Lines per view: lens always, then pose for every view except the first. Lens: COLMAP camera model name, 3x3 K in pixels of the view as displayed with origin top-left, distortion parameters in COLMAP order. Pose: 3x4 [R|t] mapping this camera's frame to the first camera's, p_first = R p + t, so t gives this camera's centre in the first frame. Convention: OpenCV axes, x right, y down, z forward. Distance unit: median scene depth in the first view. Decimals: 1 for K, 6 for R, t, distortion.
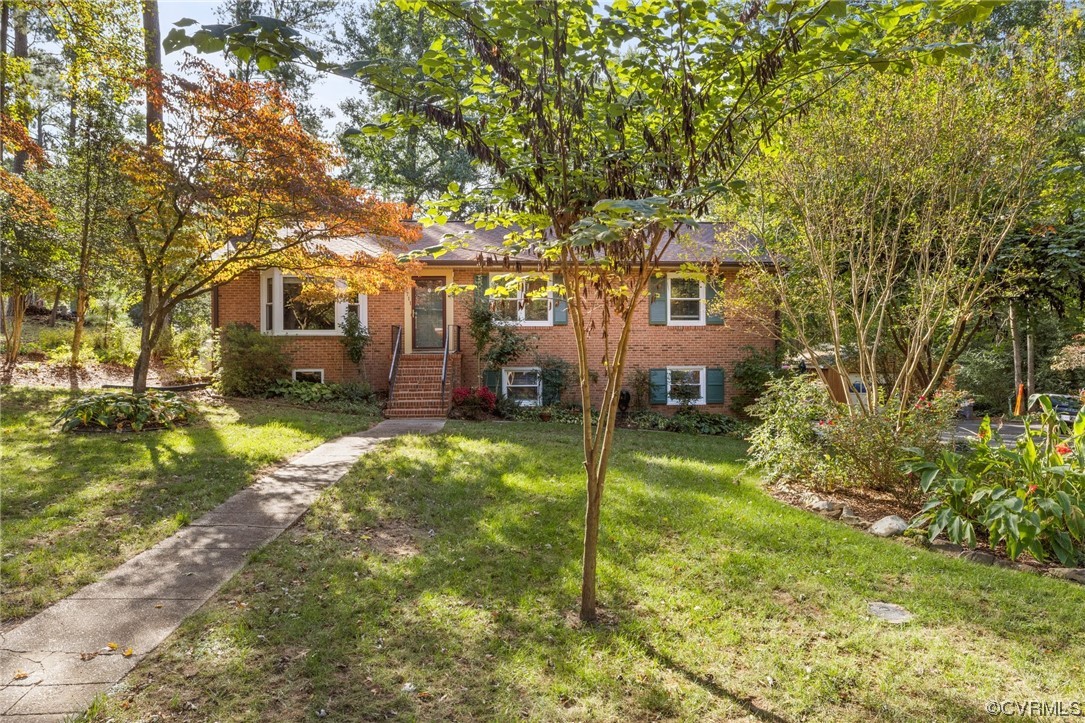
lens RADIAL K [[685.9, 0, 542.7], [0, 685.9, 362.7], [0, 0, 1]] dist [-0.000713, 0.000750]
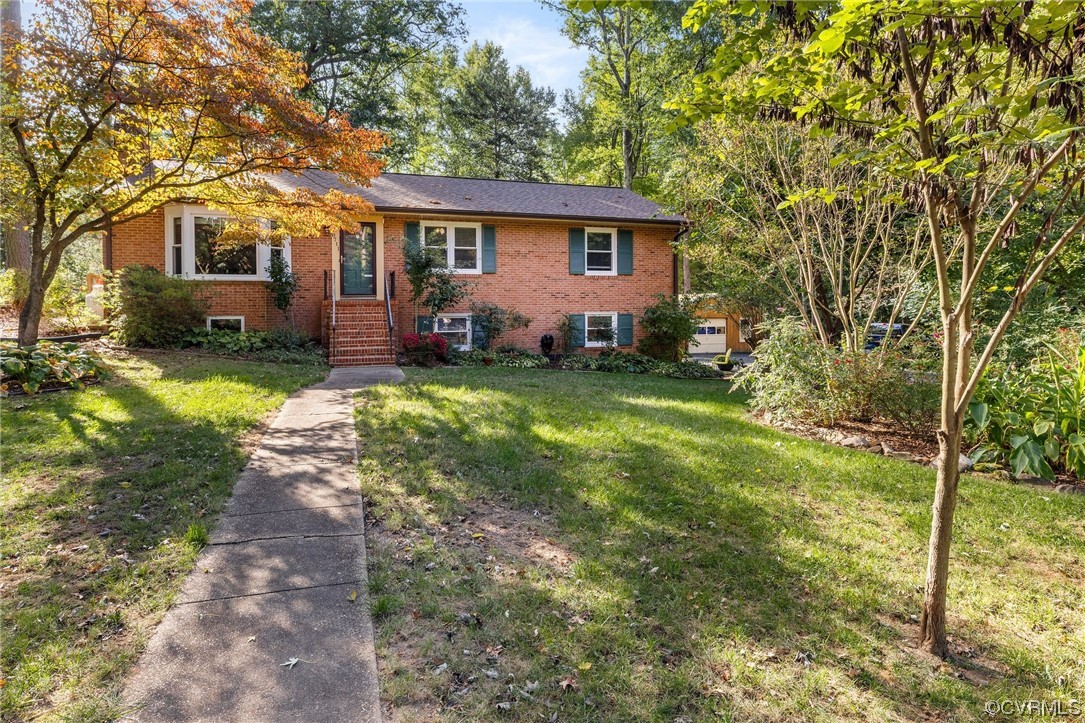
lens RADIAL K [[565.8, 0, 538.7], [0, 565.8, 313.2], [0, 0, 1]] dist [-0.000505, -0.000209]
pose [[0.966020, -0.004890, 0.258423, -0.143086], [0.004691, 0.999988, 0.001386, 0.006615], [-0.258426, -0.000126, 0.966031, 0.161991]]
